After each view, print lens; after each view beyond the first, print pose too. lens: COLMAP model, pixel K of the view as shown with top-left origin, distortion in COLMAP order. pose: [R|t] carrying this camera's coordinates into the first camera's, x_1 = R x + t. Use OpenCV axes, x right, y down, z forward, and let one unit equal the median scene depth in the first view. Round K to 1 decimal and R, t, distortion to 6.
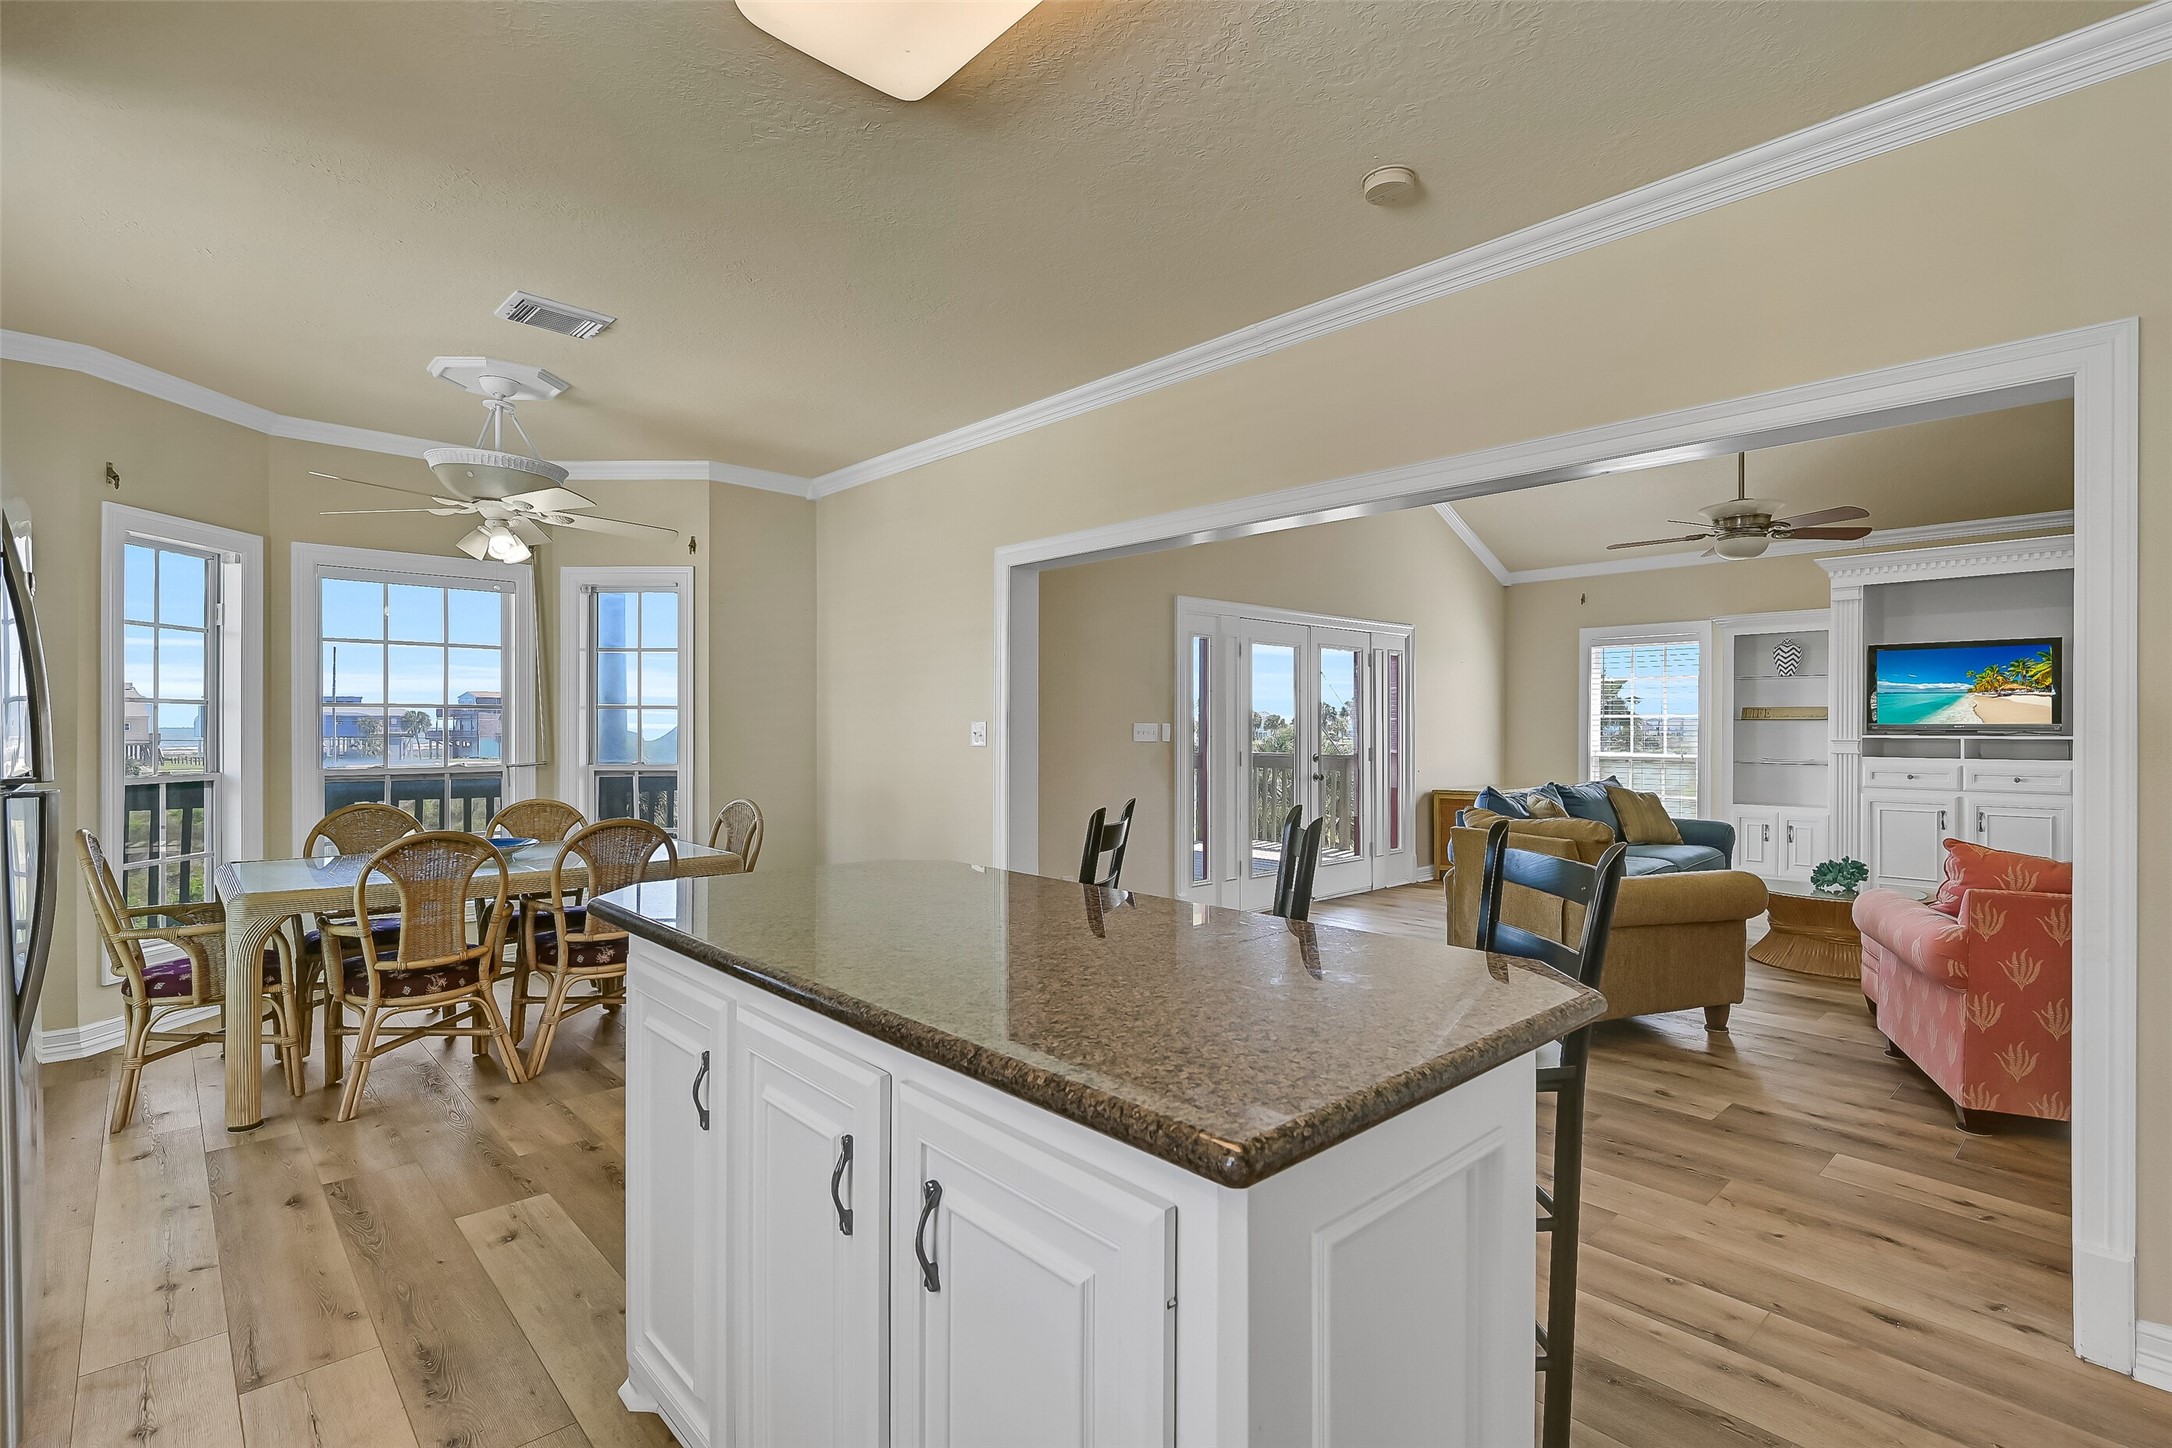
lens RADIAL K [[1022.0, 0, 1086.7], [0, 1022.0, 728.1], [0, 0, 1]] dist [-0.000103, 0.000664]
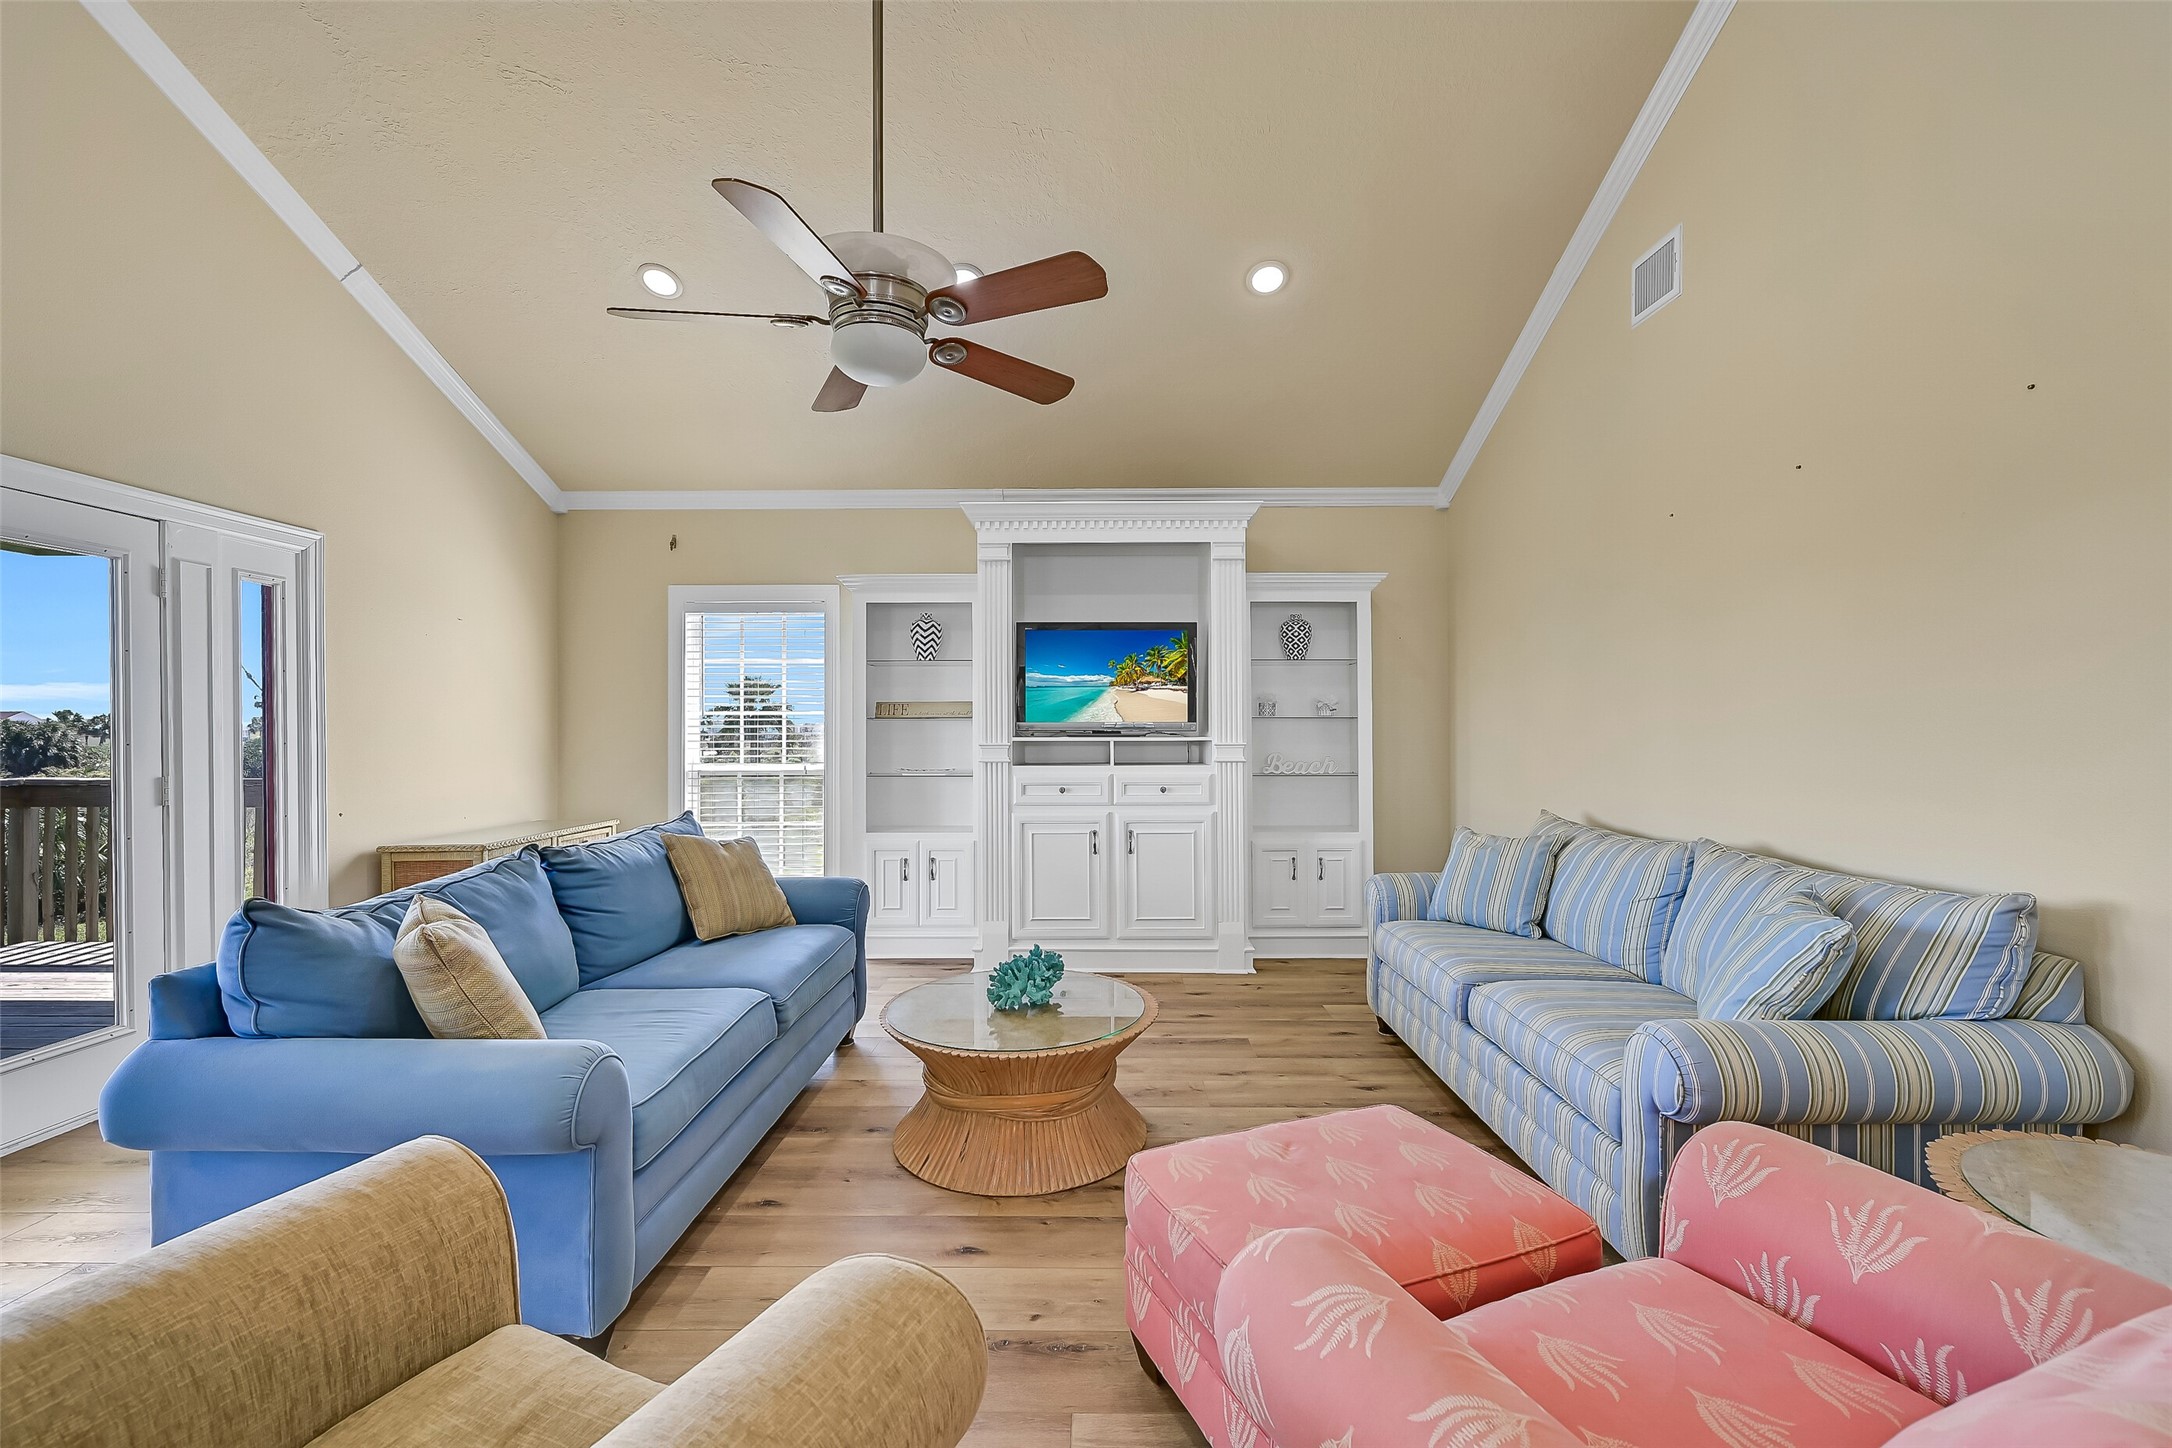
lens RADIAL K [[883.5, 0, 1091.2], [0, 883.5, 733.8], [0, 0, 1]] dist [-0.000137, 0.000032]
pose [[0.686343, -0.007975, 0.727234, 0.321536], [0.007263, 0.999965, 0.004110, 0.001702], [-0.727241, 0.002461, 0.686377, 0.509173]]
